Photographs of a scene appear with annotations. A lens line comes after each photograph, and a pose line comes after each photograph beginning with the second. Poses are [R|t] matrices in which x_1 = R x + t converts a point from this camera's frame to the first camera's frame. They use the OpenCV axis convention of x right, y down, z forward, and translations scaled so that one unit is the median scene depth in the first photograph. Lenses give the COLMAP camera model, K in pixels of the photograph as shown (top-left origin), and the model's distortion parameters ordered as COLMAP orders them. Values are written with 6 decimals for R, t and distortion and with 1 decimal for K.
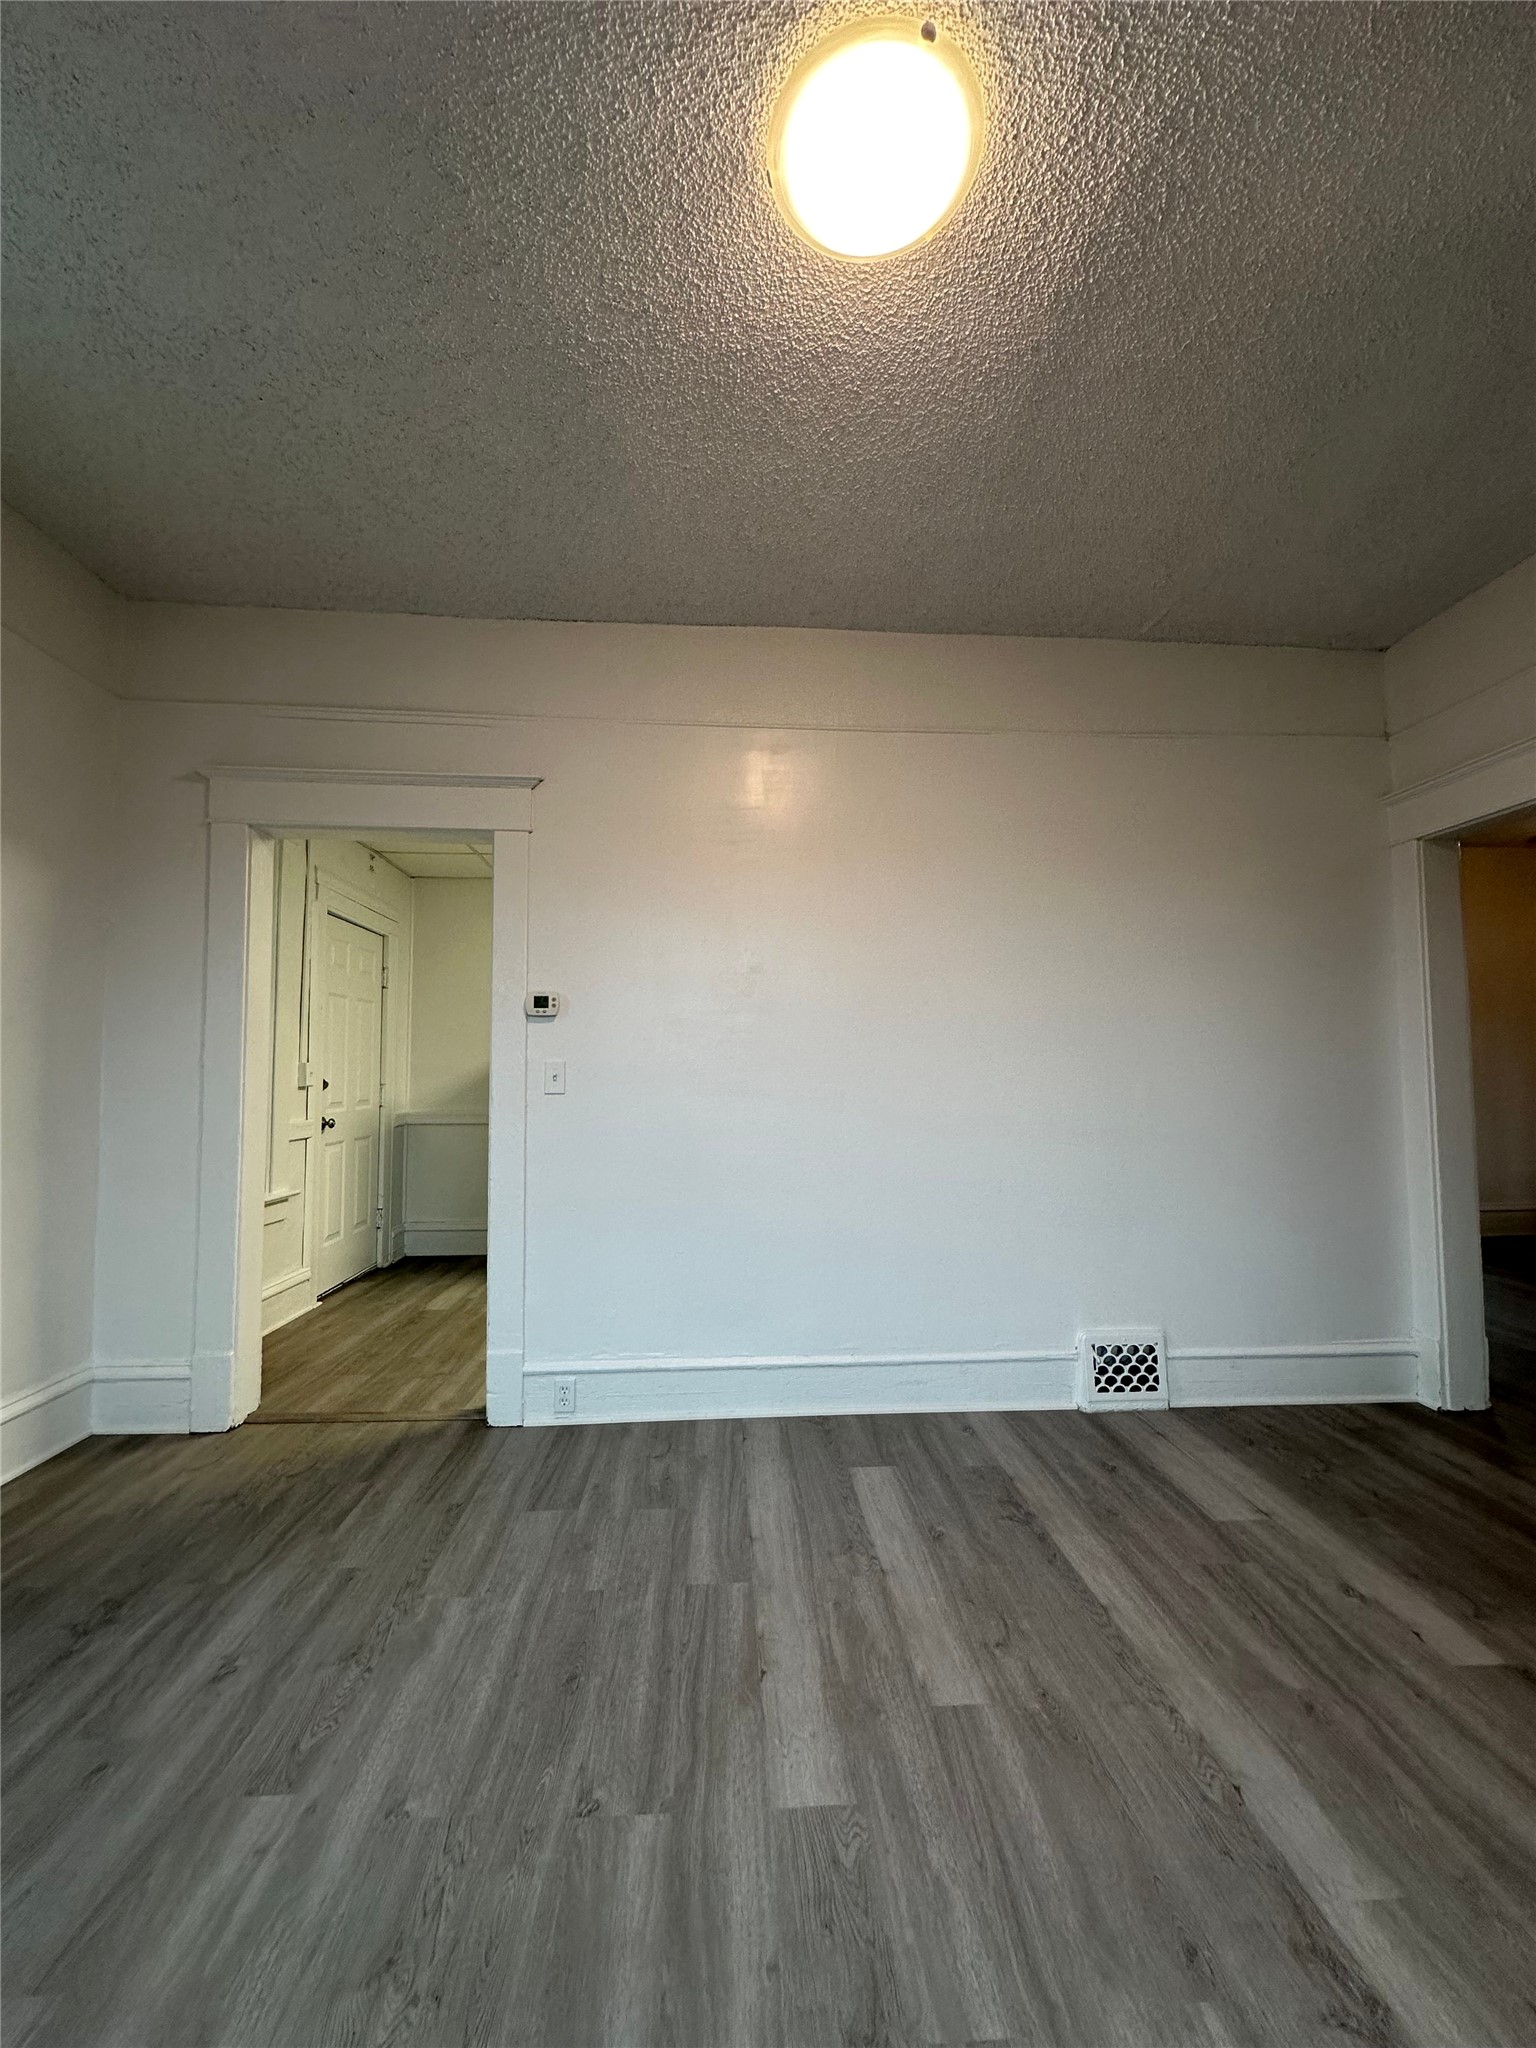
lens RADIAL K [[812.7, 0, 771.5], [0, 812.7, 1026.7], [0, 0, 1]] dist [-0.003162, -0.000022]
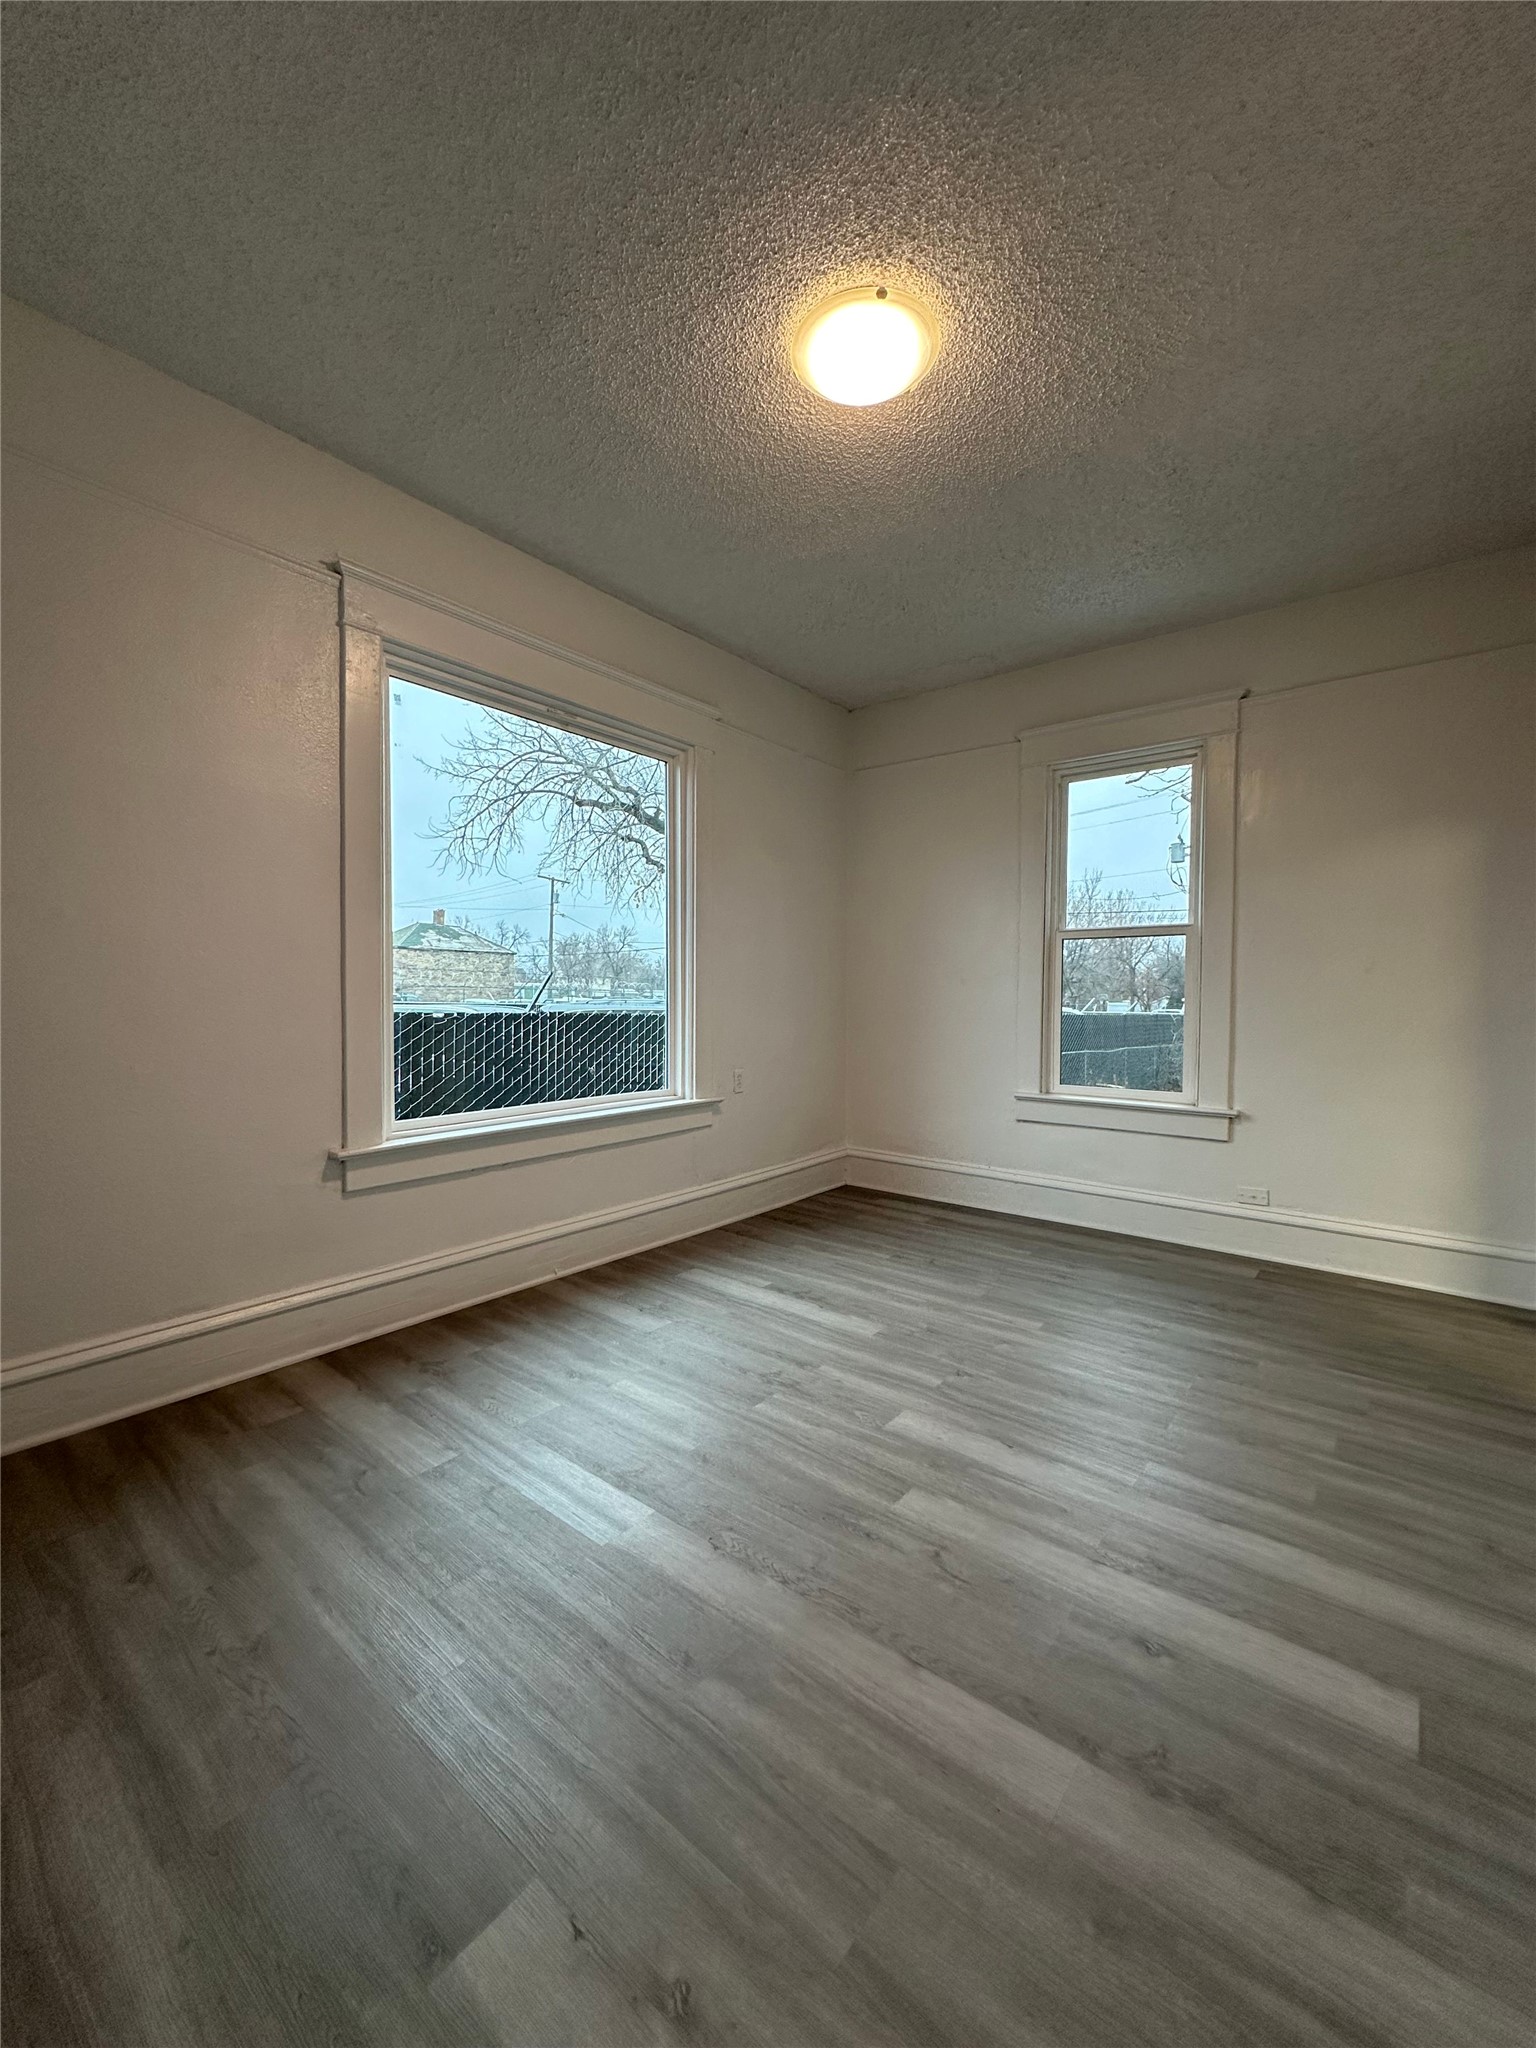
lens RADIAL K [[812.7, 0, 769.5], [0, 812.7, 1023.0], [0, 0, 1]] dist [-0.003162, -0.000022]
pose [[-0.675368, 0.018601, -0.737246, 1.275549], [0.041241, 0.999070, -0.012573, 0.127104], [0.736327, -0.038896, -0.675507, 1.729764]]
